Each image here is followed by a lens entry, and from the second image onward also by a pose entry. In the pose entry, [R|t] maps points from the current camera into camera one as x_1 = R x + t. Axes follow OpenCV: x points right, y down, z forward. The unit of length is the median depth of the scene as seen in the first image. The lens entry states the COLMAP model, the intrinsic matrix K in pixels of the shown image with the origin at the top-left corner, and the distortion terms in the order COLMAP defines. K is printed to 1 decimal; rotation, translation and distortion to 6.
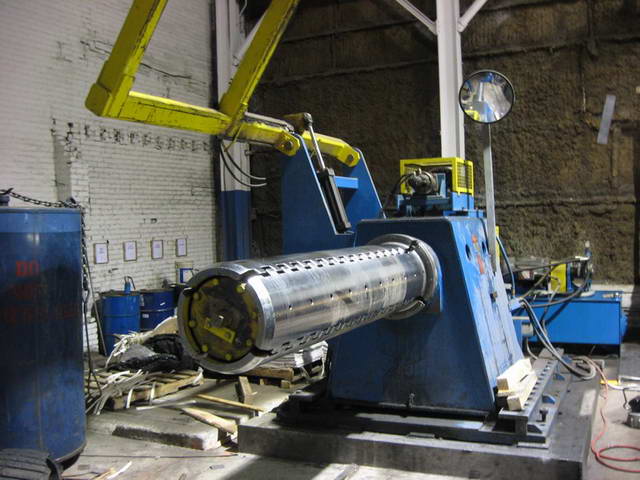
lens RADIAL K [[653.2, 0, 320.0], [0, 653.2, 240.0], [0, 0, 1]] dist [-0.128147, 0.010649]
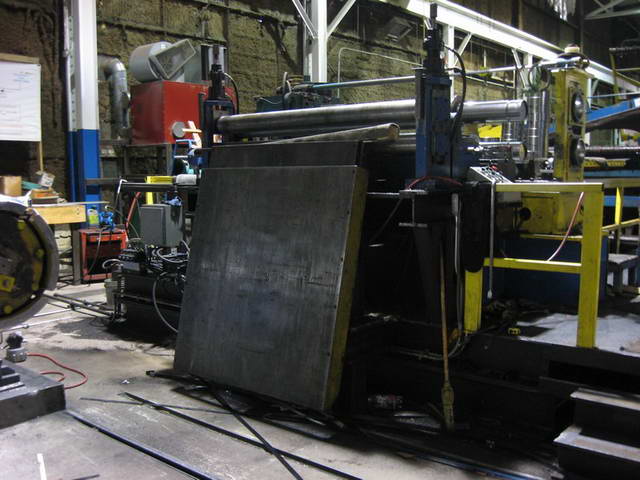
lens RADIAL K [[653.2, 0, 320.0], [0, 653.2, 240.0], [0, 0, 1]] dist [-0.128147, 0.010649]
pose [[0.214440, -0.063118, 0.974696, -0.851945], [0.025558, 0.997931, 0.059000, 0.052443], [-0.976403, 0.012260, 0.215609, 0.424246]]
